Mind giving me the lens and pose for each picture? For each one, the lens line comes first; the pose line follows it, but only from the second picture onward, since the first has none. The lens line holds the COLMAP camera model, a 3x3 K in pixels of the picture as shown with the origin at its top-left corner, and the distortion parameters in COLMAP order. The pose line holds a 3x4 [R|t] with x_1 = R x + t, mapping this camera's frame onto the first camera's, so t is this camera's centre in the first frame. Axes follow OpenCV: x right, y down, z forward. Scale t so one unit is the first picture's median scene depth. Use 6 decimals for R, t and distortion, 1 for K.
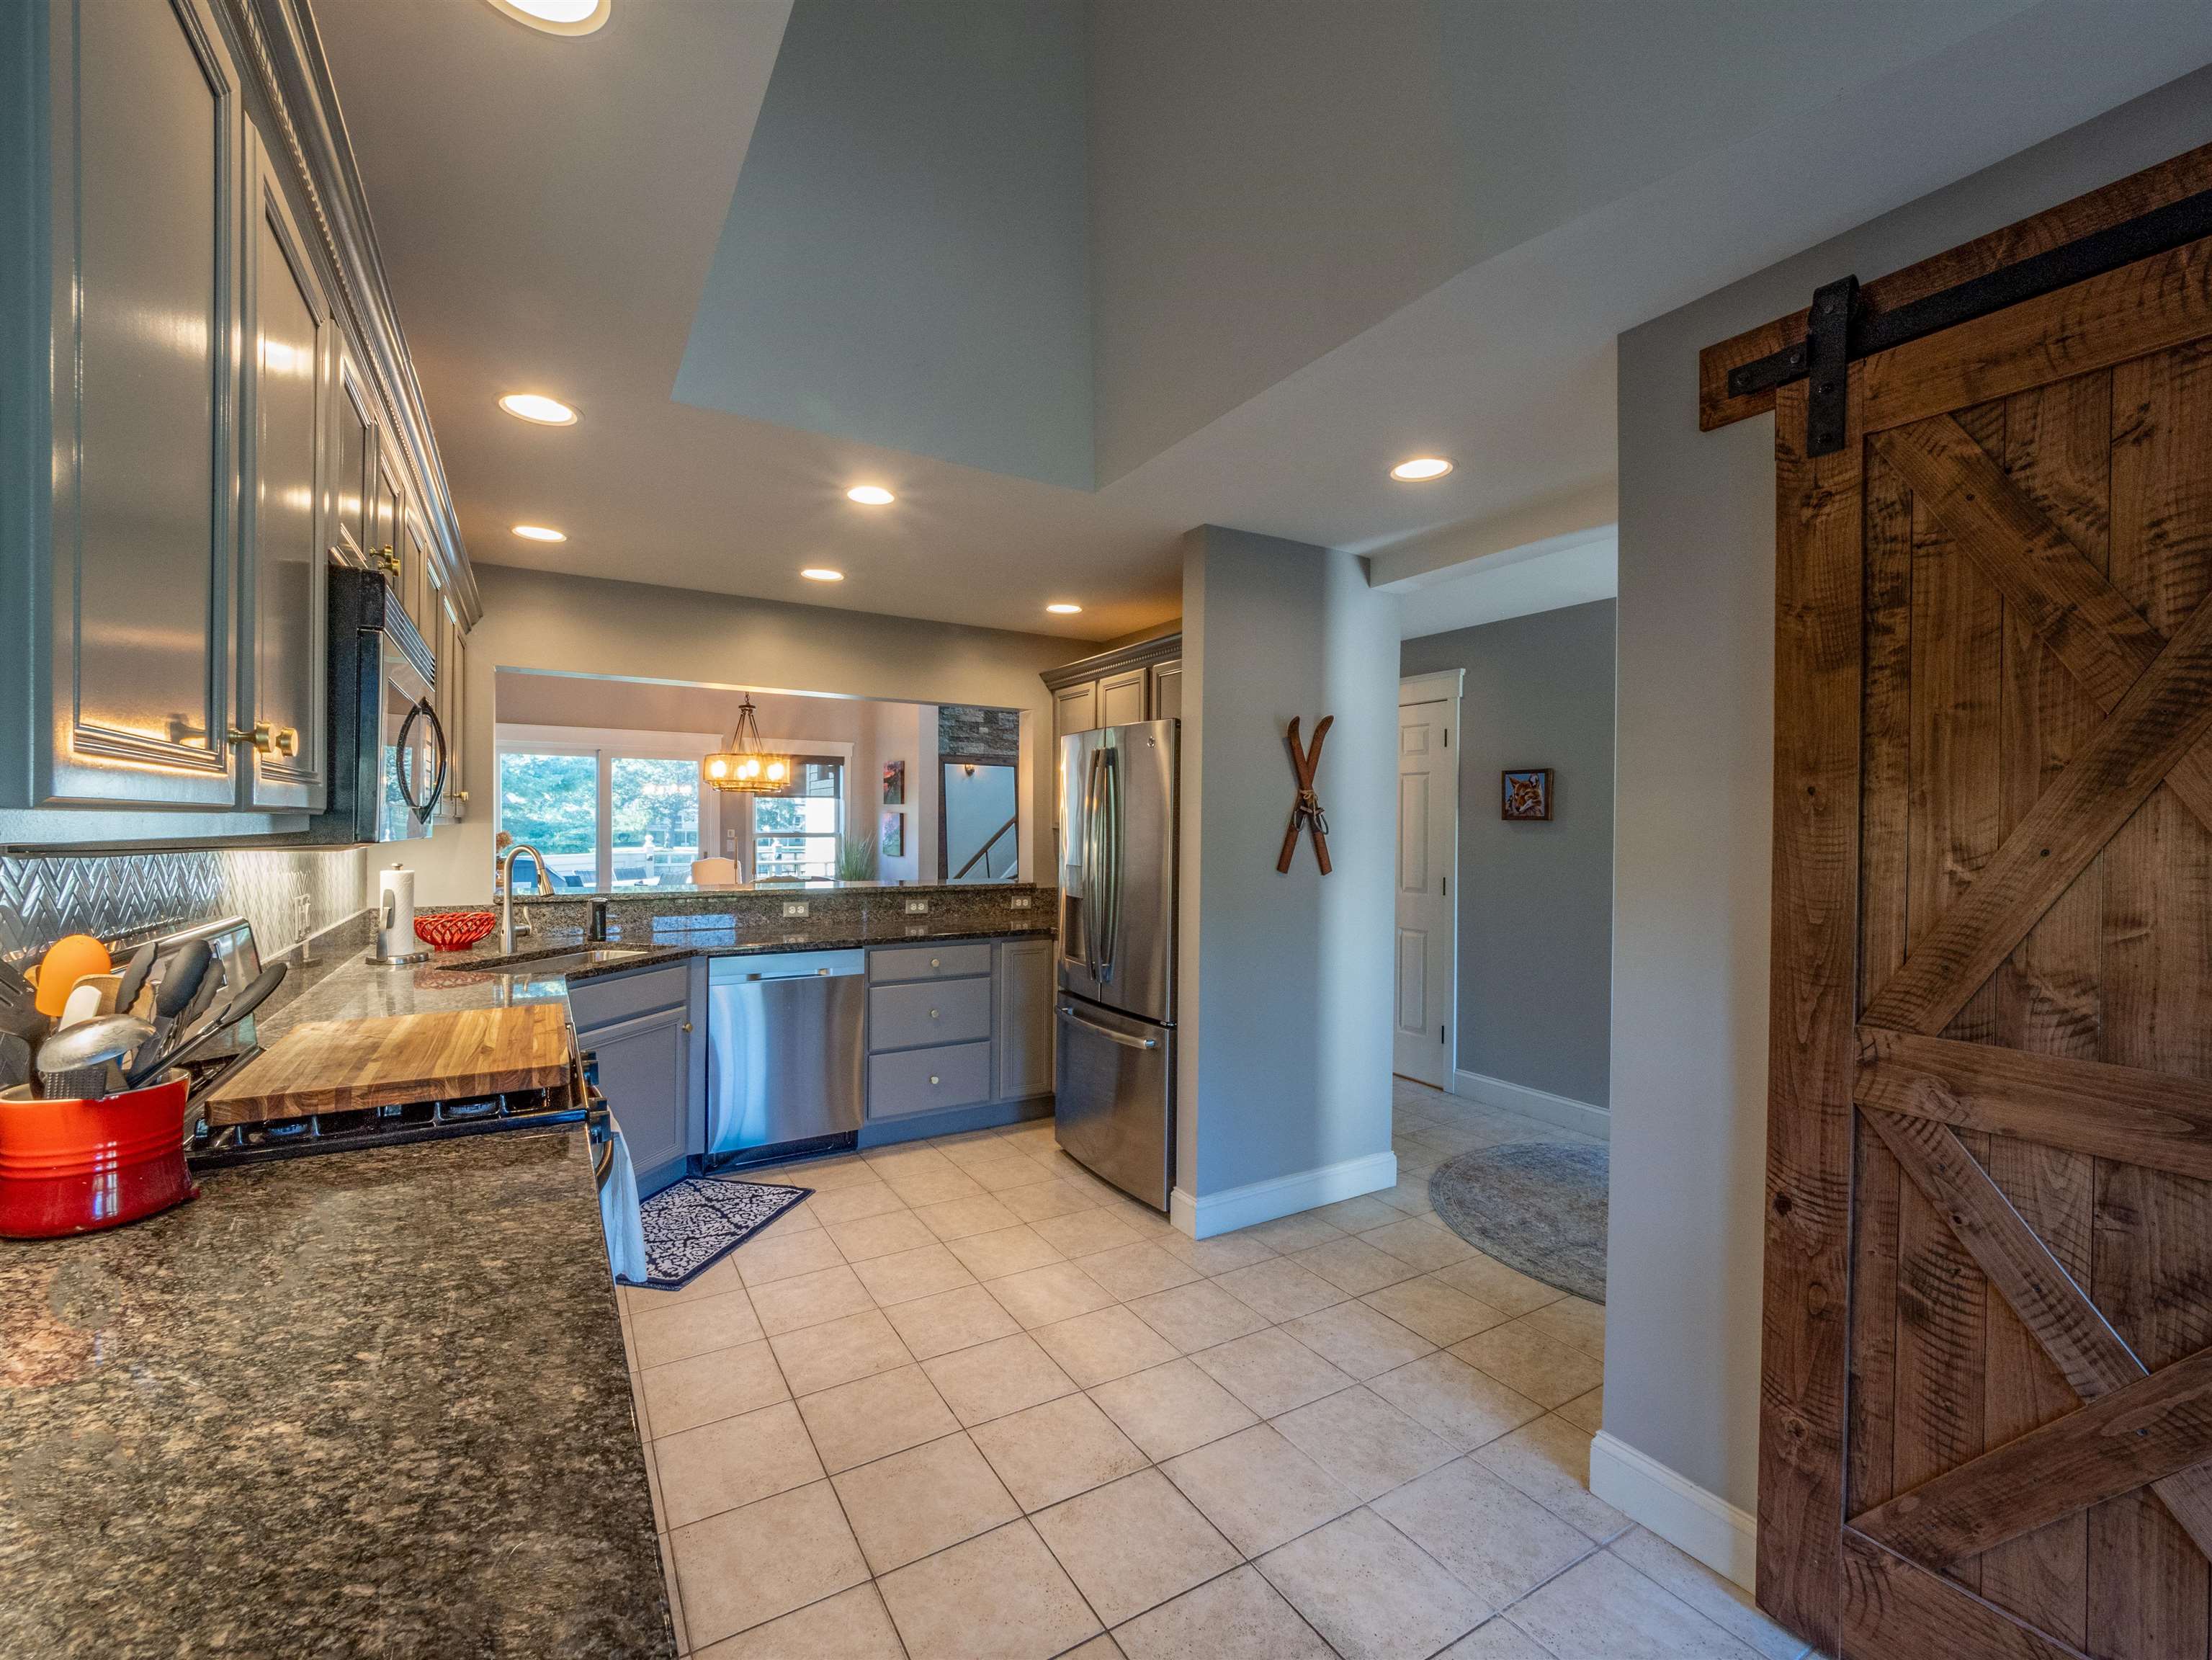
lens RADIAL K [[929.1, 0, 1105.2], [0, 929.1, 825.2], [0, 0, 1]] dist [0.000001, 0.000006]
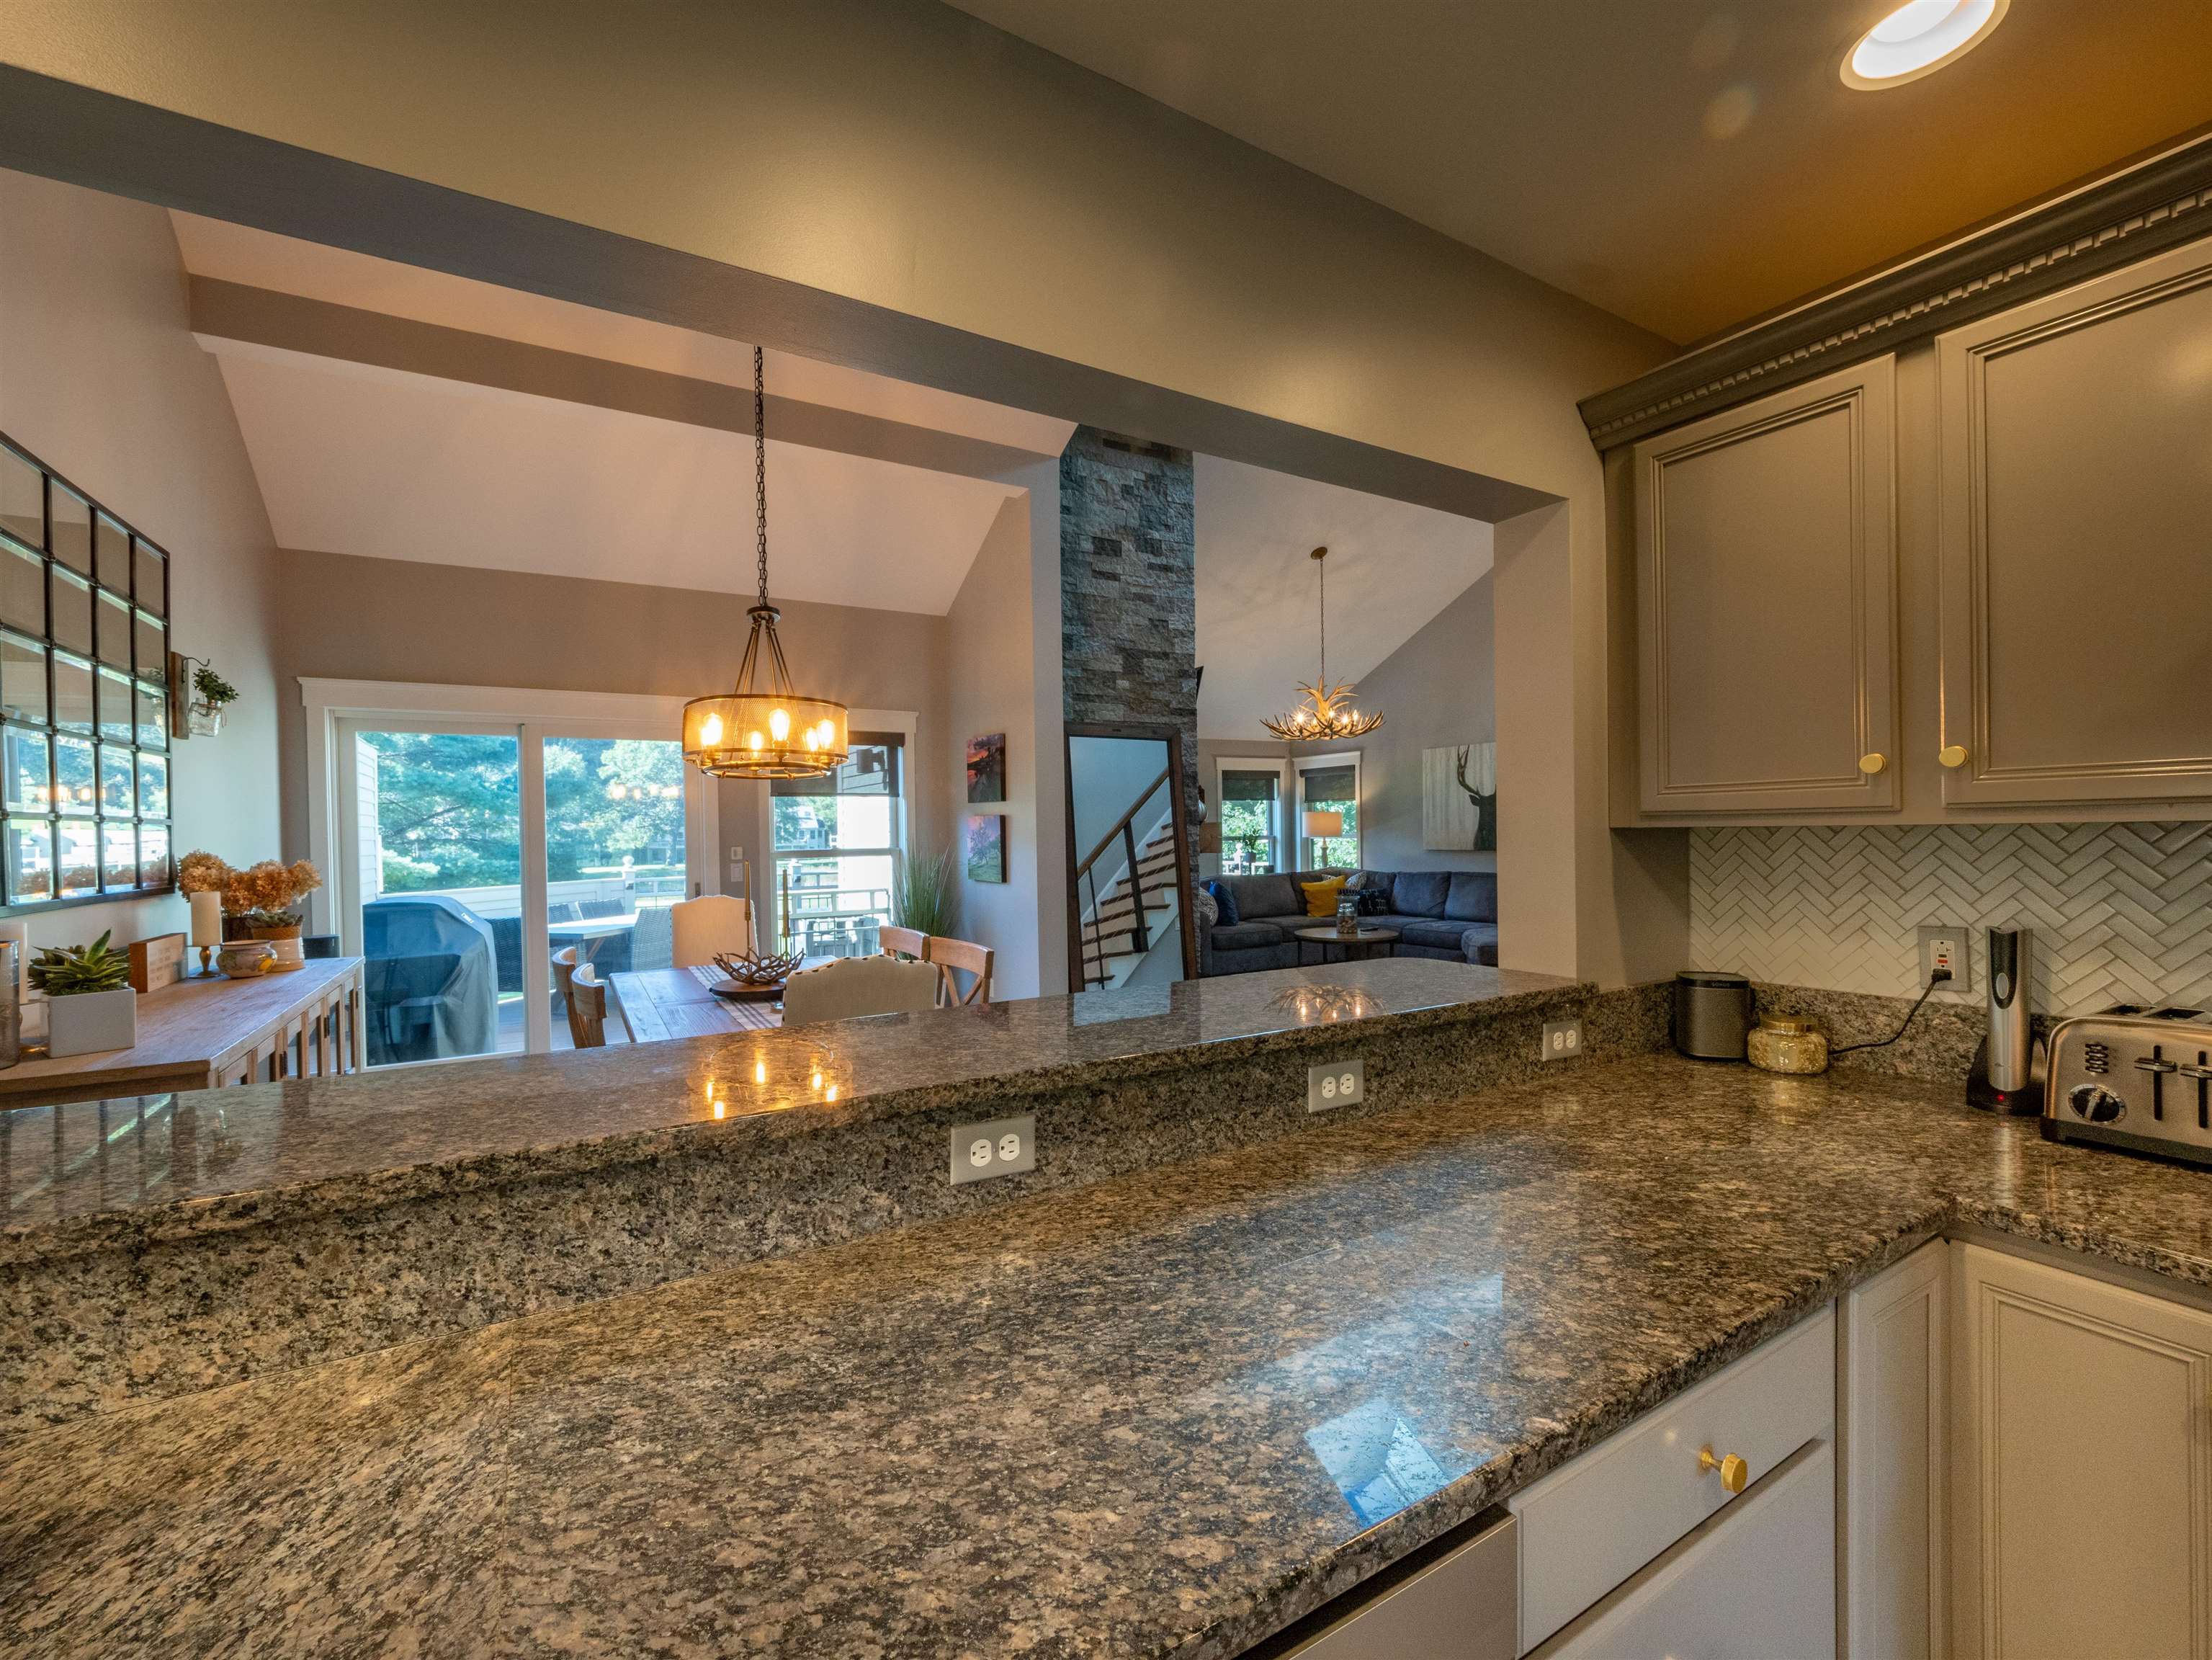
lens RADIAL K [[929.1, 0, 1101.9], [0, 929.1, 832.6], [0, 0, 1]] dist [0.000001, 0.000006]
pose [[0.999692, -0.024090, -0.005900, -0.145914], [0.024096, 0.999709, 0.000964, -0.000207], [0.005875, -0.001106, 0.999982, 0.358552]]
